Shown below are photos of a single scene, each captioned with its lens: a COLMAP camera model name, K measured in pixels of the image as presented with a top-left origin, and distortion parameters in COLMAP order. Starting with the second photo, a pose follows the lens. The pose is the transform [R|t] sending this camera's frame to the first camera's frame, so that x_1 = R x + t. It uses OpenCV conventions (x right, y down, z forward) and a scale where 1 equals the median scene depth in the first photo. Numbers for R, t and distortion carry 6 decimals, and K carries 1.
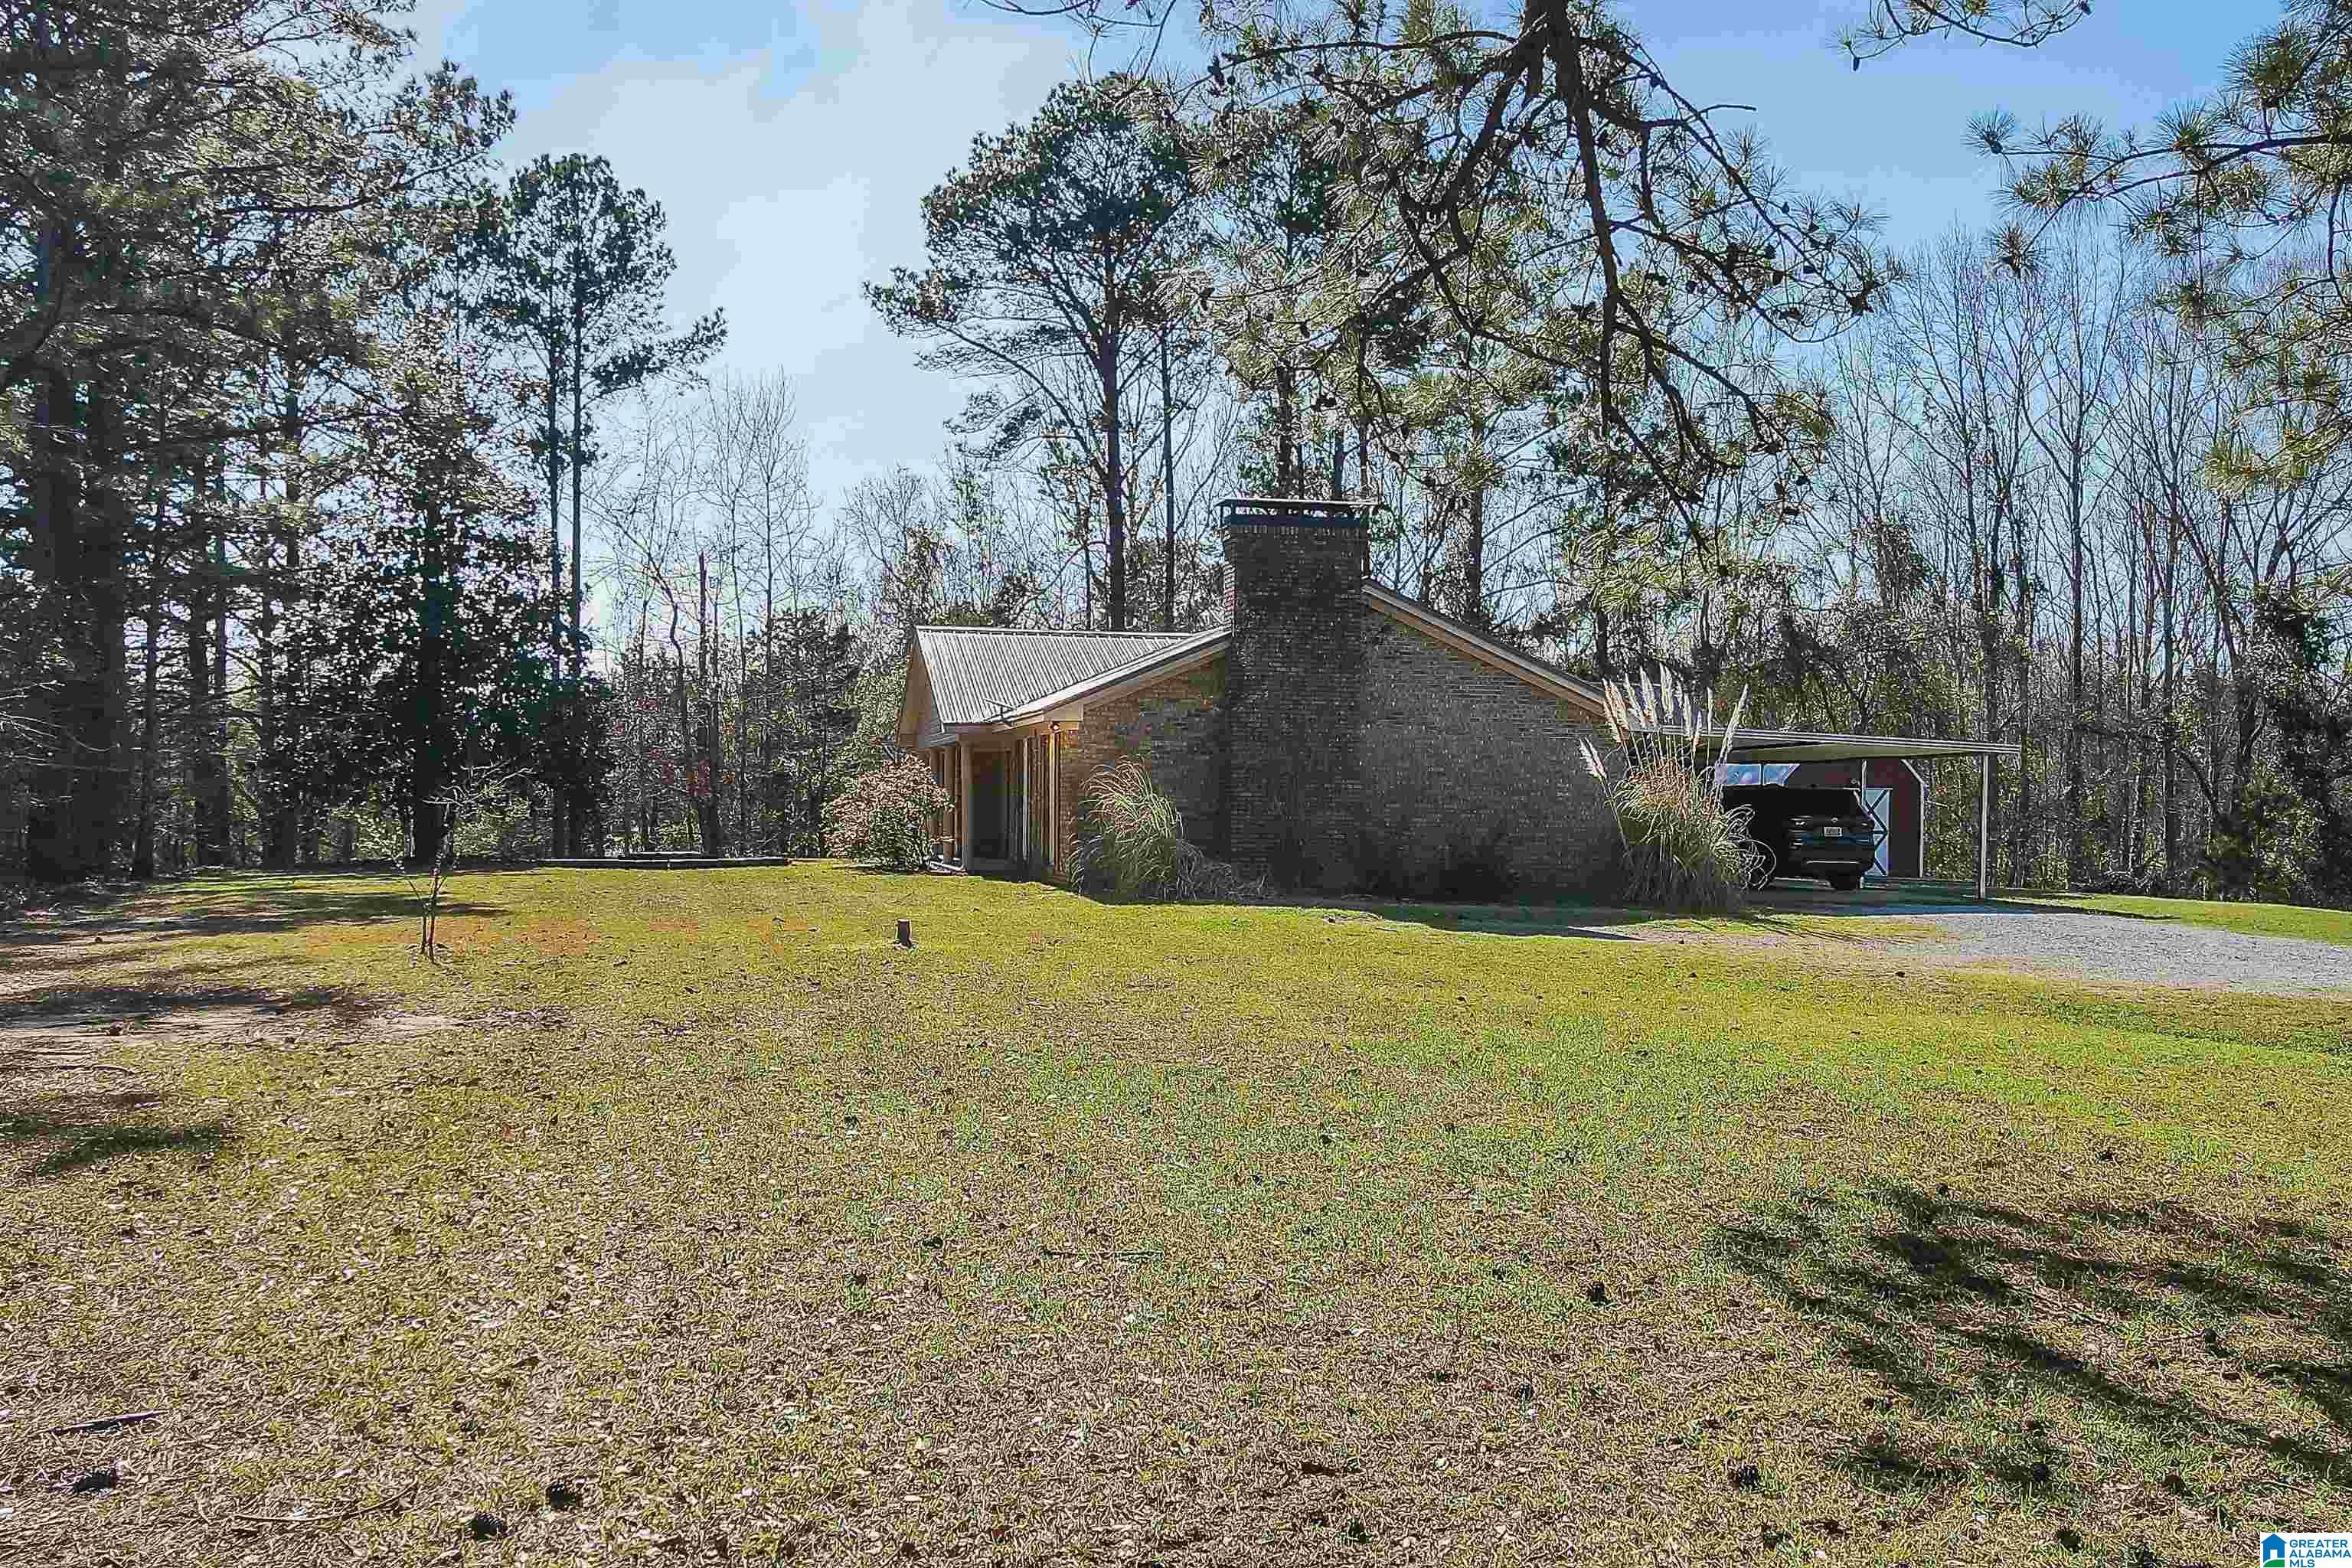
lens RADIAL K [[1556.7, 0, 1176.4], [0, 1556.7, 782.0], [0, 0, 1]] dist [0.047663, 0.001560]
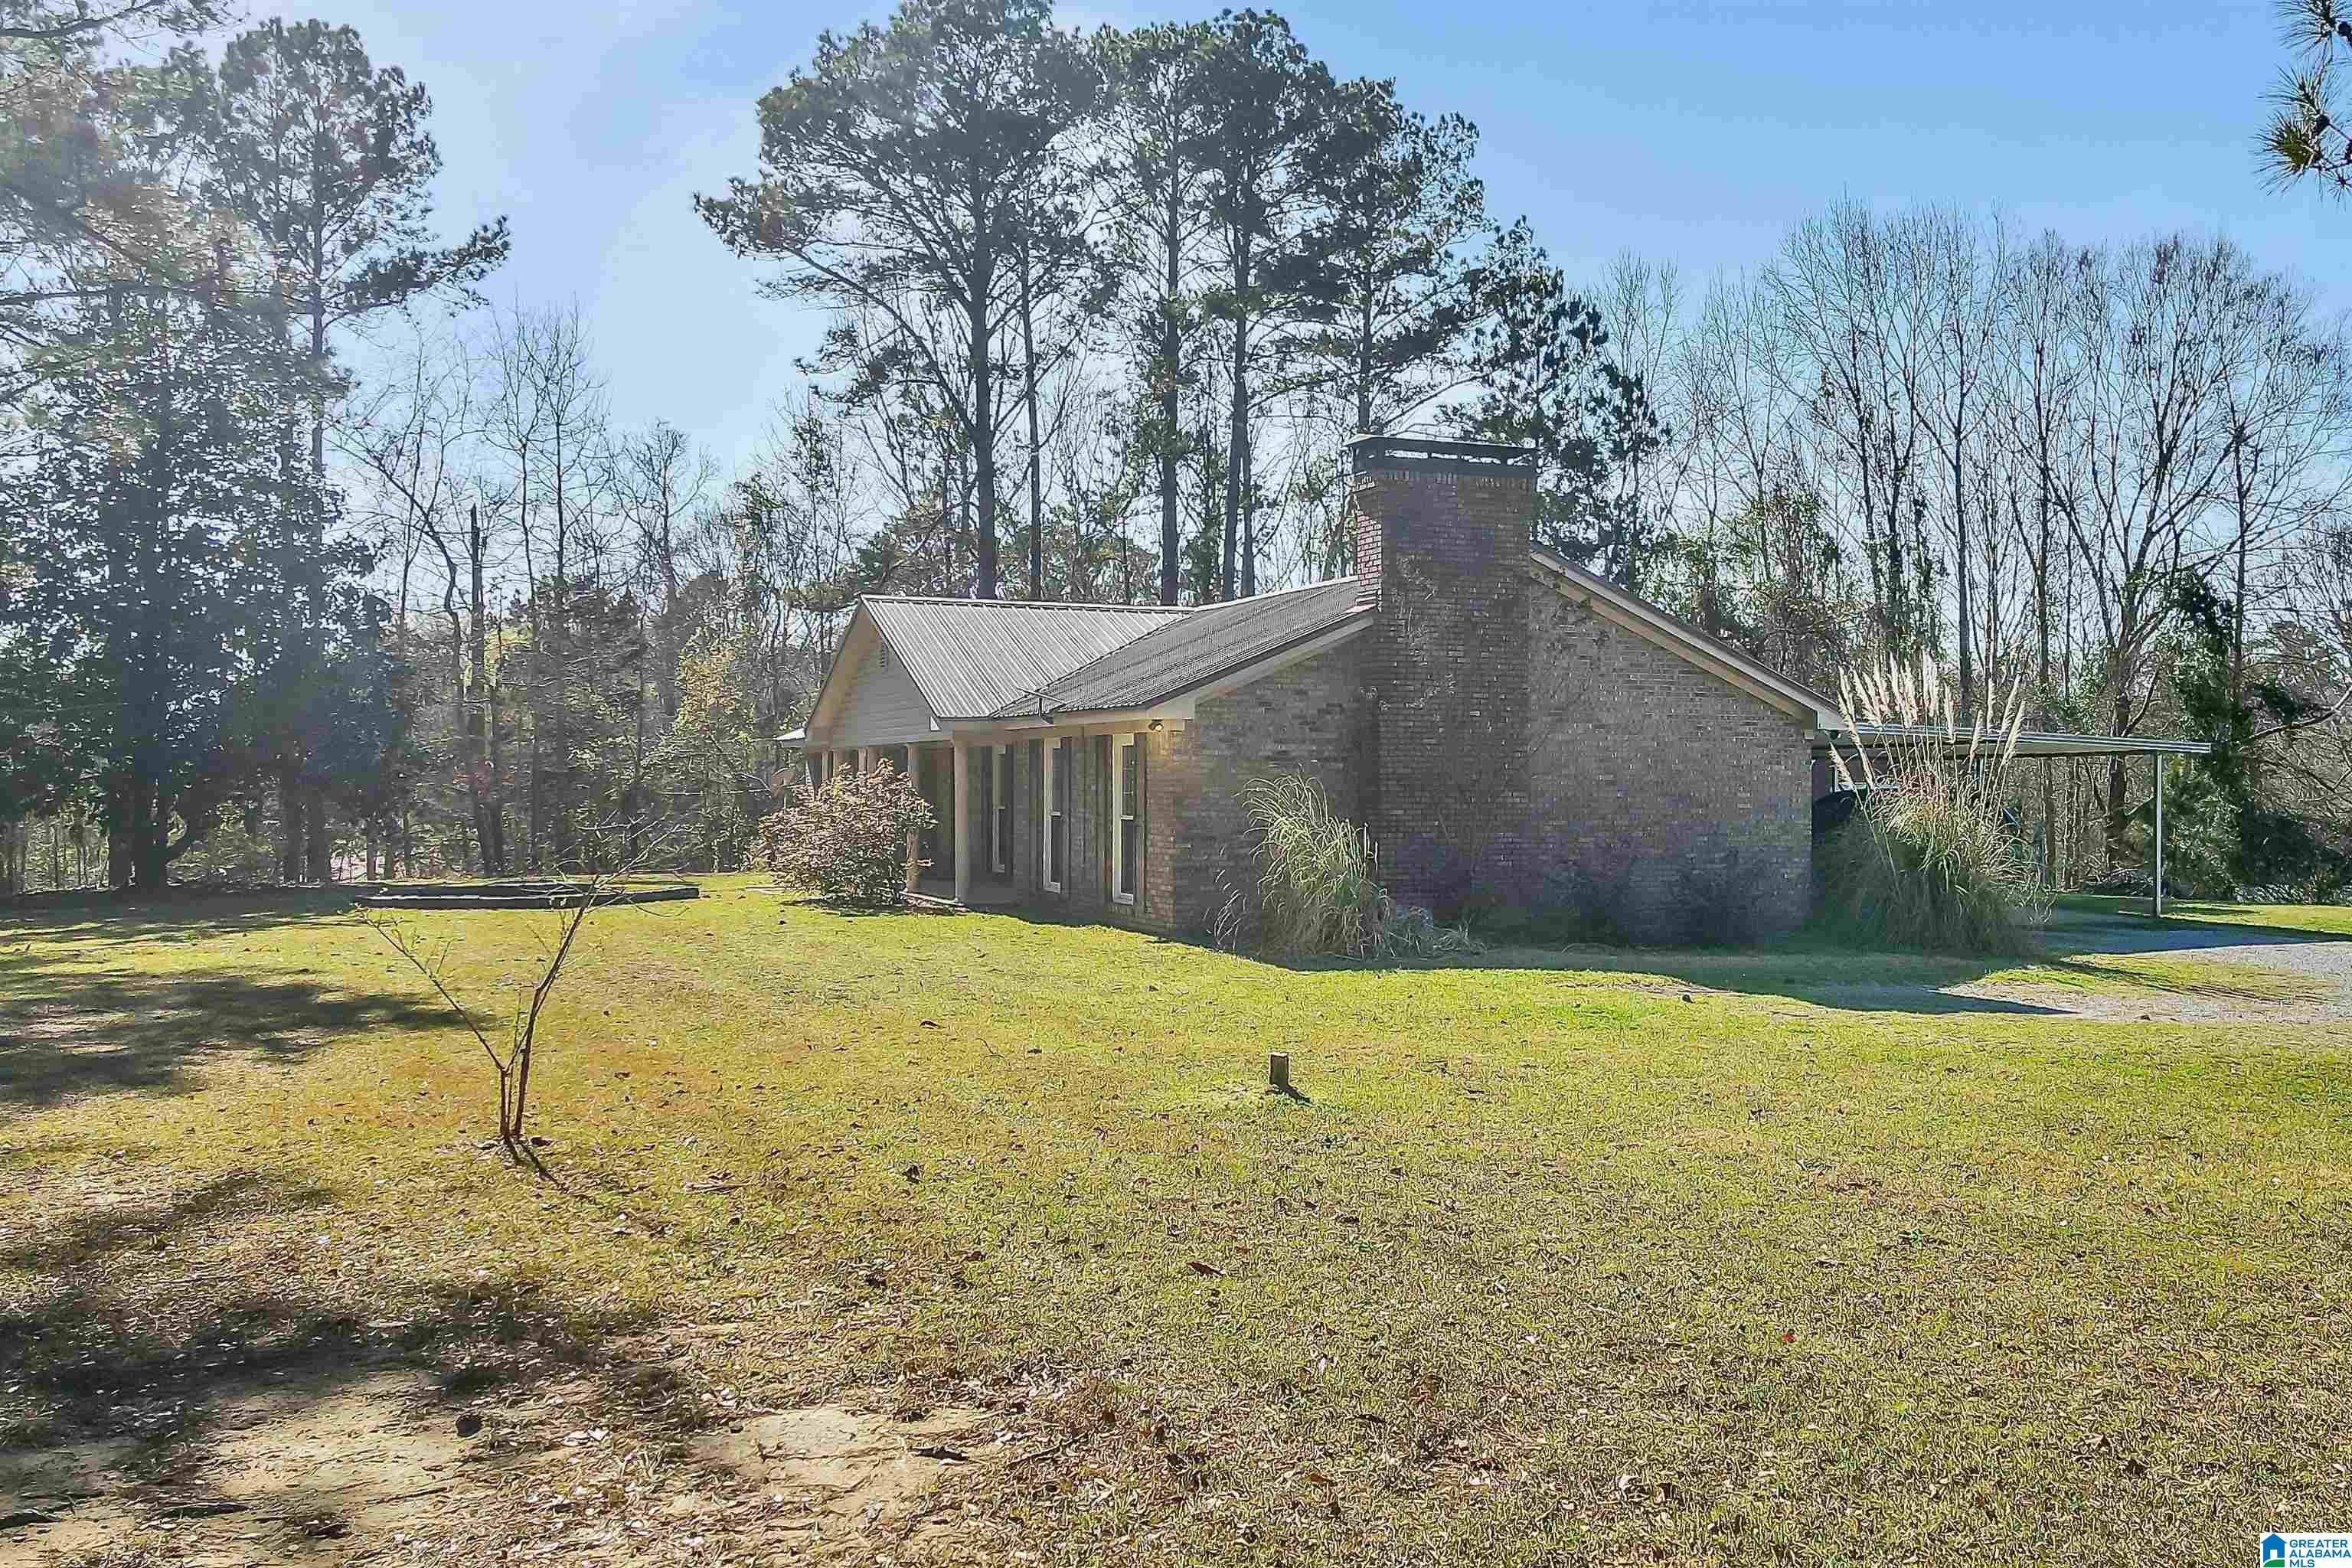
lens RADIAL K [[1572.6, 0, 1177.2], [0, 1572.6, 742.0], [0, 0, 1]] dist [0.069282, -0.003337]
pose [[0.986277, -0.004160, 0.165047, -0.082606], [0.005935, 0.999930, -0.010266, -0.008644], [-0.164992, 0.011105, 0.986232, 0.100373]]
